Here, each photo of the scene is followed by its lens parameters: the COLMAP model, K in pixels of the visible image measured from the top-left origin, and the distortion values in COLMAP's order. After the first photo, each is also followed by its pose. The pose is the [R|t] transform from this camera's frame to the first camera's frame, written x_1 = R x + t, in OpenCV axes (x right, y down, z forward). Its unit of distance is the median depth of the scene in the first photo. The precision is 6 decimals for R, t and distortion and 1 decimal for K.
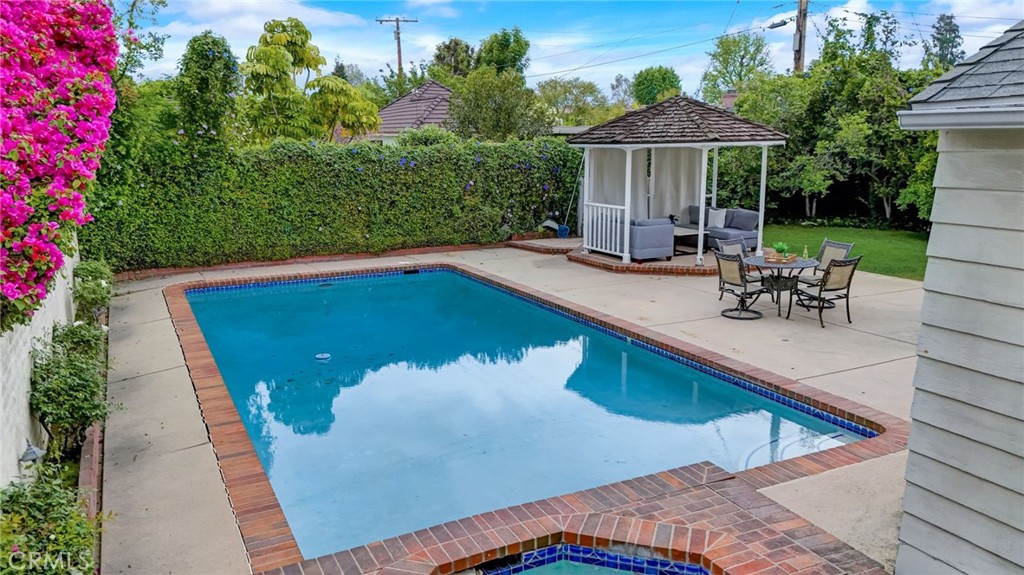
lens RADIAL K [[758.1, 0, 519.9], [0, 758.1, 284.0], [0, 0, 1]] dist [0.078583, -0.049224]
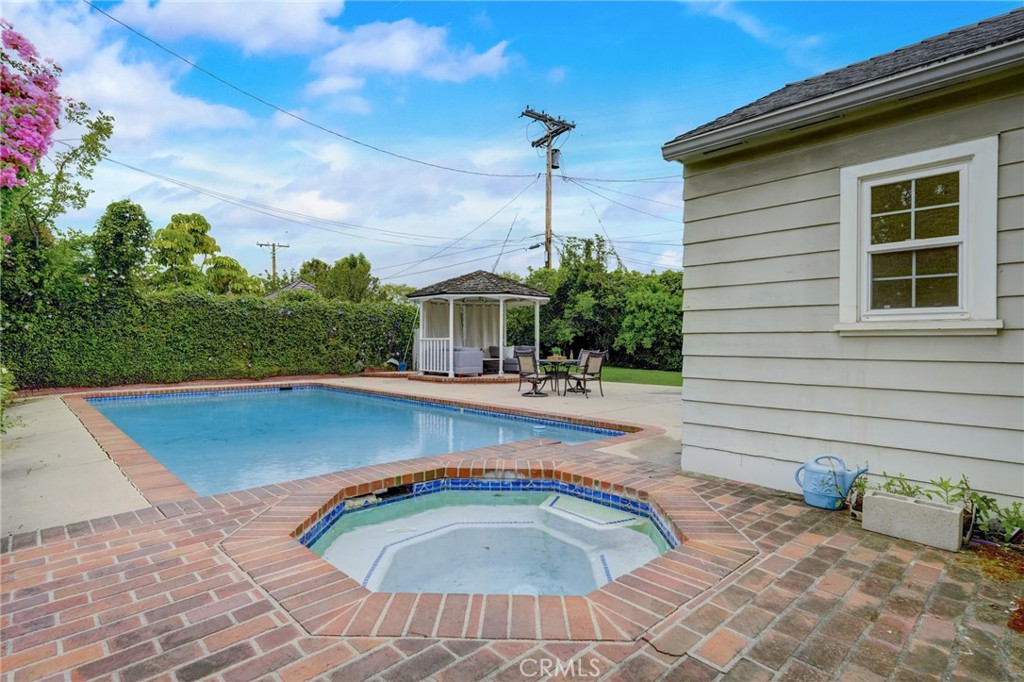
lens RADIAL K [[519.5, 0, 508.8], [0, 519.5, 342.8], [0, 0, 1]] dist [-0.002639, 0.006644]
pose [[0.960195, 0.010553, 0.279130, -0.025522], [0.043828, 0.981217, -0.187864, 0.087961], [-0.275870, 0.192620, 0.941697, 0.040224]]
